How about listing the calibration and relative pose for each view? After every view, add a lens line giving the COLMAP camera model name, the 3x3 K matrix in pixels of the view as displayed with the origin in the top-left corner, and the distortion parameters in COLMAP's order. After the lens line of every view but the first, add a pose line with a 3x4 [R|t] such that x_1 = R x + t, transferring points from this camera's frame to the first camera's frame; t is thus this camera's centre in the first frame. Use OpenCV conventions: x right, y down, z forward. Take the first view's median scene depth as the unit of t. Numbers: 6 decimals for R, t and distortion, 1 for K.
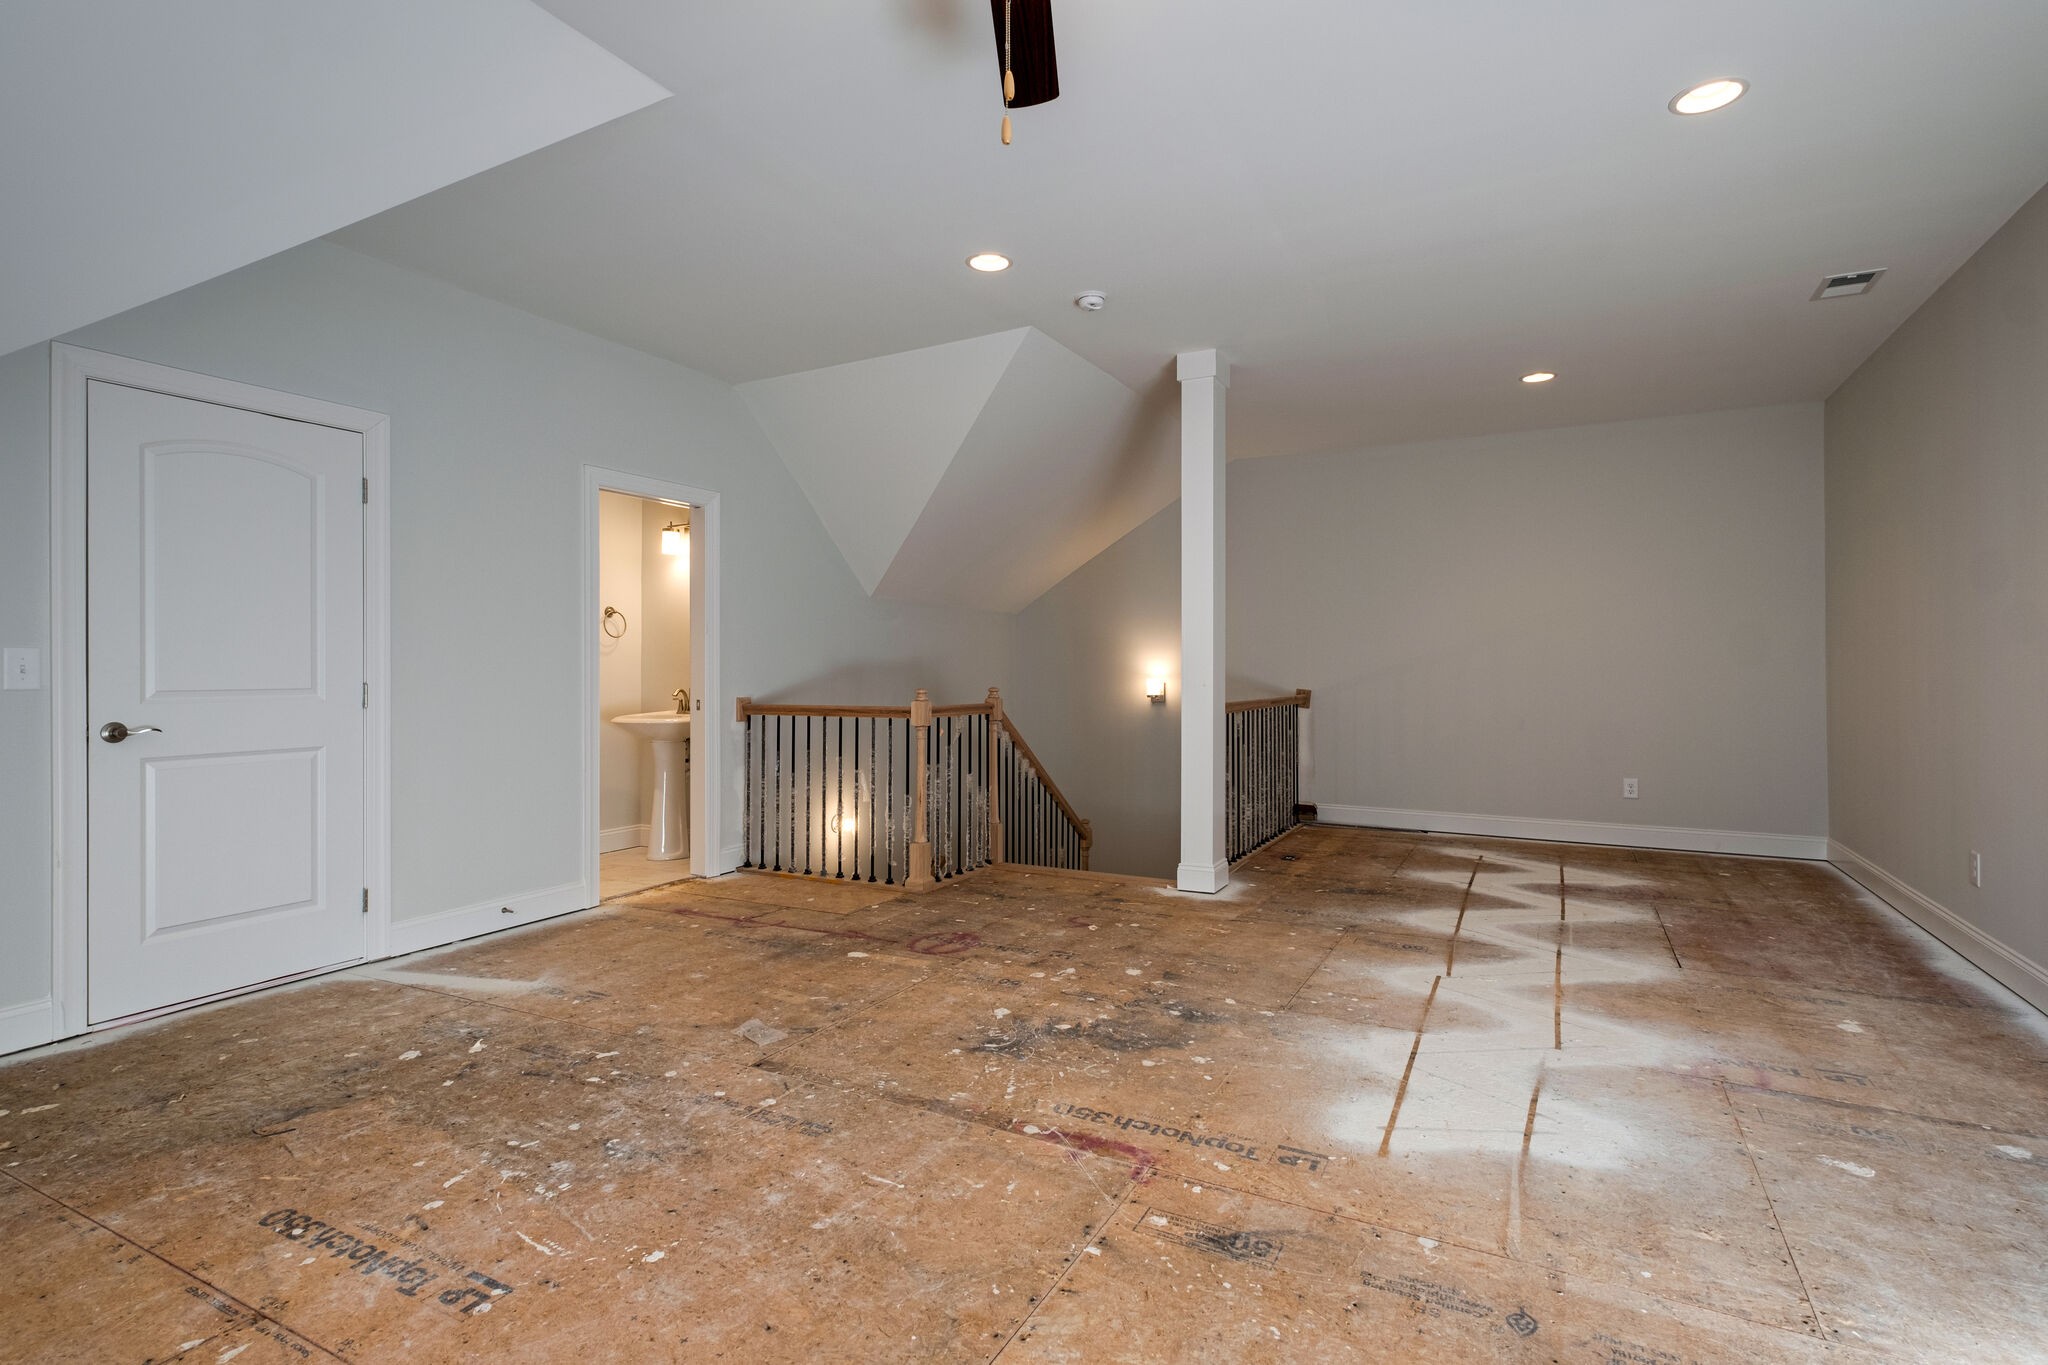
lens RADIAL K [[1064.1, 0, 1007.6], [0, 1064.1, 676.5], [0, 0, 1]] dist [-0.007705, 0.000755]
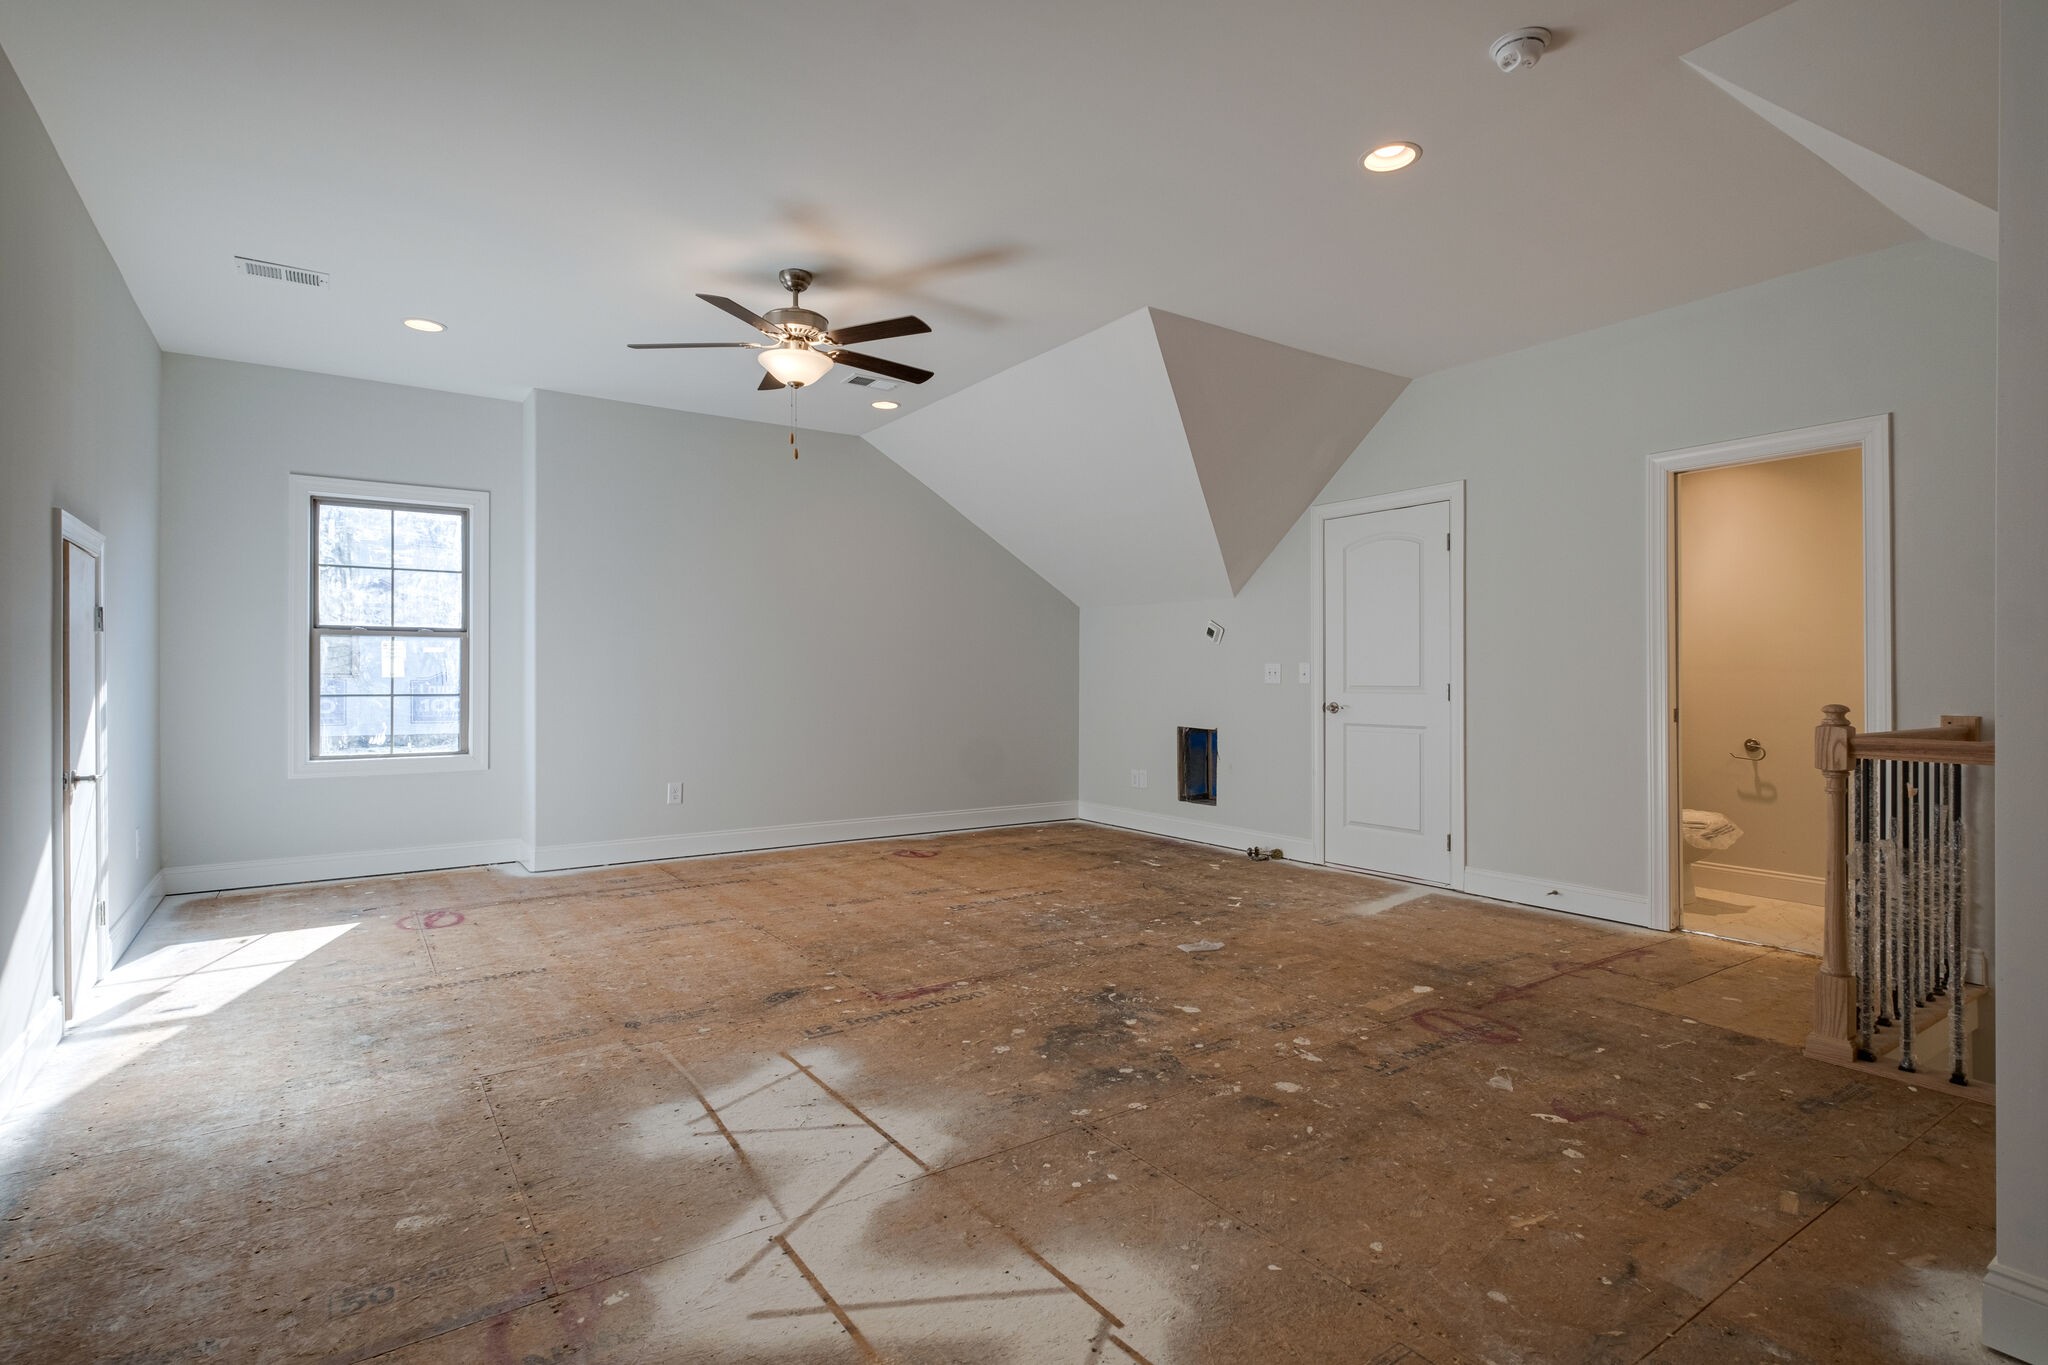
lens RADIAL K [[996.9, 0, 1020.8], [0, 996.9, 668.1], [0, 0, 1]] dist [0.014705, -0.003316]
pose [[-0.479475, -0.002333, -0.877552, 0.948076], [-0.002365, 0.999996, -0.001366, -0.013727], [0.877552, 0.001420, -0.479479, 1.355926]]
